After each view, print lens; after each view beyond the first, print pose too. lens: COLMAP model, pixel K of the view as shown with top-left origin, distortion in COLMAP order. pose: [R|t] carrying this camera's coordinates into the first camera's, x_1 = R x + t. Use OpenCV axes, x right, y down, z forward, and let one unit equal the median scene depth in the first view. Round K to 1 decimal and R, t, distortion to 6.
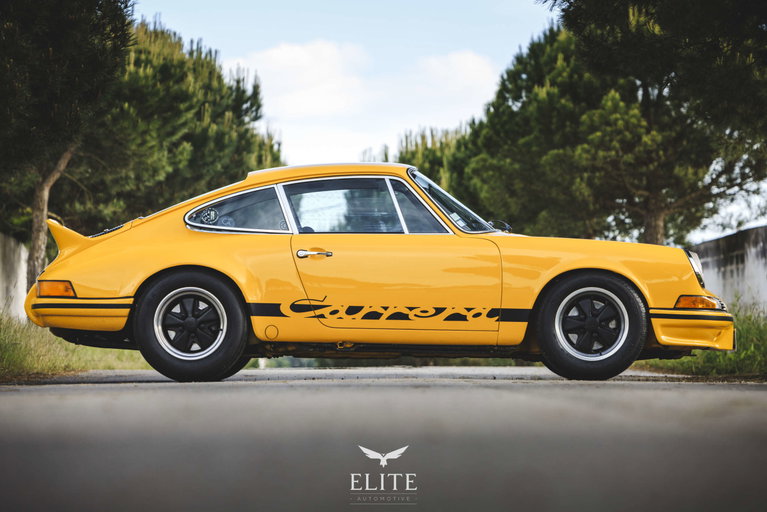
lens RADIAL K [[3560.3, 0, 383.5], [0, 3560.3, 256.0], [0, 0, 1]] dist [-0.037253, -0.134947]
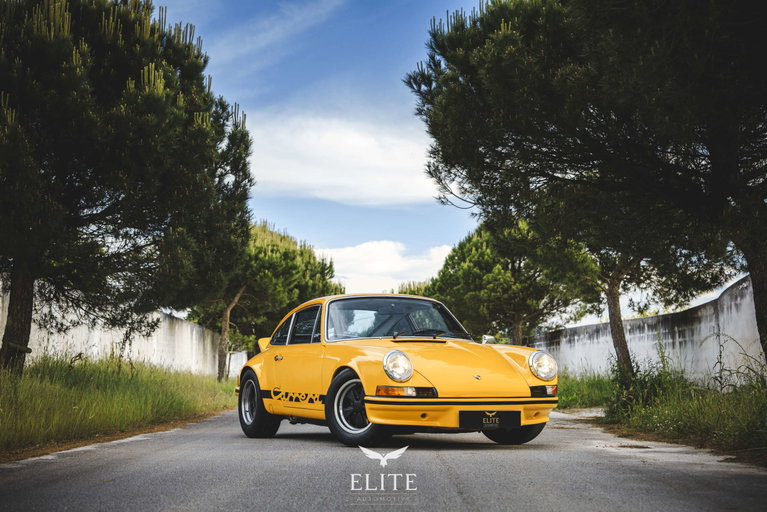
lens RADIAL K [[1514.4, 0, 383.5], [0, 1514.4, 256.0], [0, 0, 1]] dist [-0.000322, -0.108378]
pose [[0.999977, 0.002098, -0.006438, 0.001471], [-0.002429, 0.998653, -0.051828, -0.004395], [0.006320, 0.051842, 0.998635, 0.091951]]
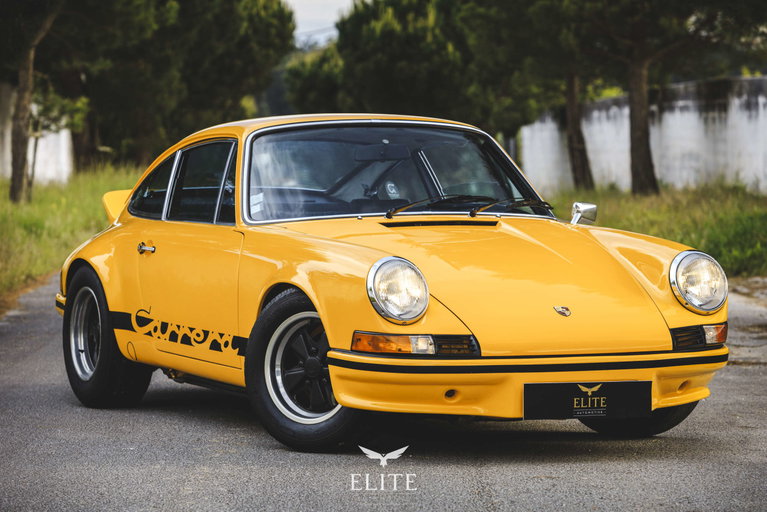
lens RADIAL K [[3203.6, 0, 383.5], [0, 3203.6, 256.0], [0, 0, 1]] dist [-0.217556, -5.684909]
pose [[0.999987, 0.003996, 0.003006, 0.000649], [-0.004179, 0.997978, 0.063425, -0.014801], [-0.002746, -0.063437, 0.997982, 0.090105]]
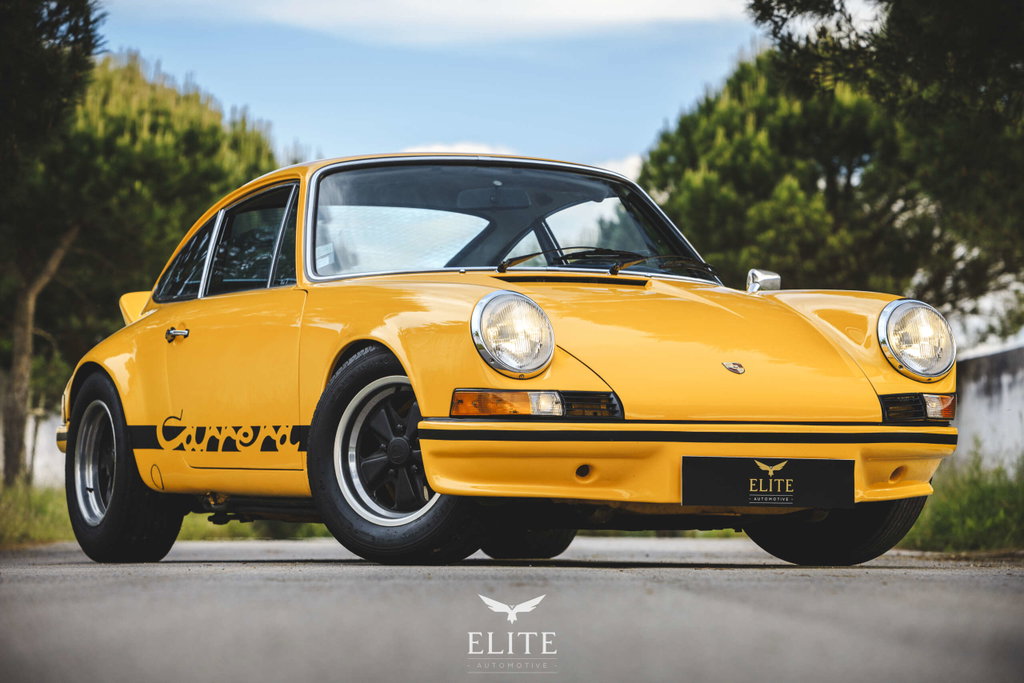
lens RADIAL K [[4277.0, 0, 512.0], [0, 4277.0, 341.5], [0, 0, 1]] dist [-0.217556, -5.684909]
pose [[0.999981, 0.003862, 0.004783, 0.001152], [-0.003789, 0.999876, -0.015274, 0.002872], [-0.004841, 0.015255, 0.999872, 0.090543]]
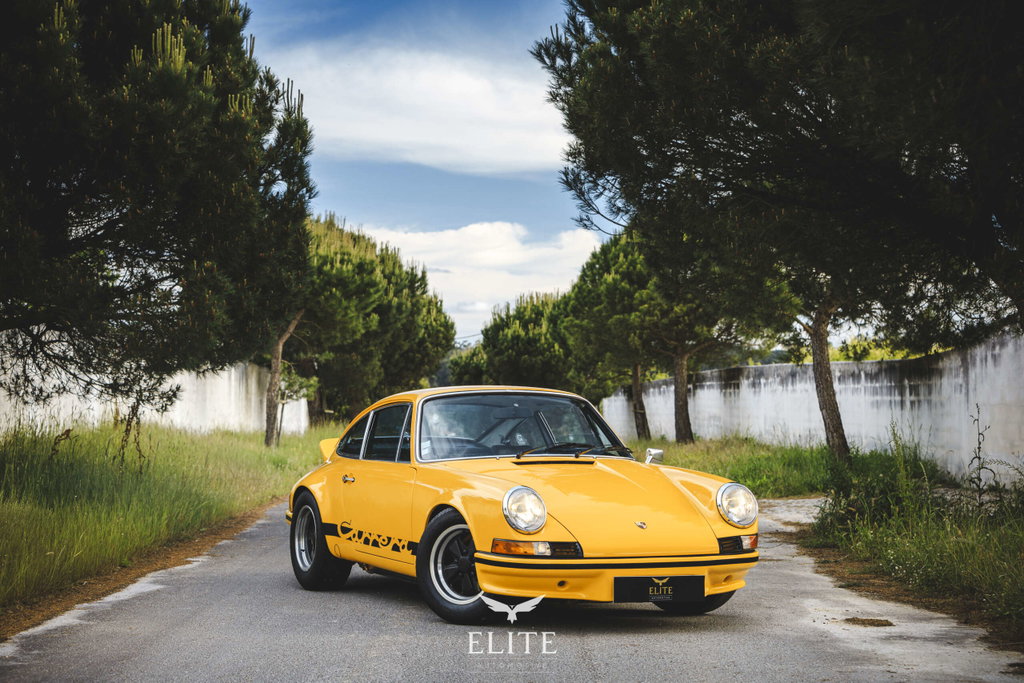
lens RADIAL K [[2064.4, 0, 512.0], [0, 2064.4, 341.5], [0, 0, 1]] dist [0.020074, -0.329319]
pose [[0.999958, 0.008828, 0.002429, 0.000475], [-0.008816, 0.999951, -0.004606, -0.014007], [-0.002470, 0.004585, 0.999986, 0.106932]]
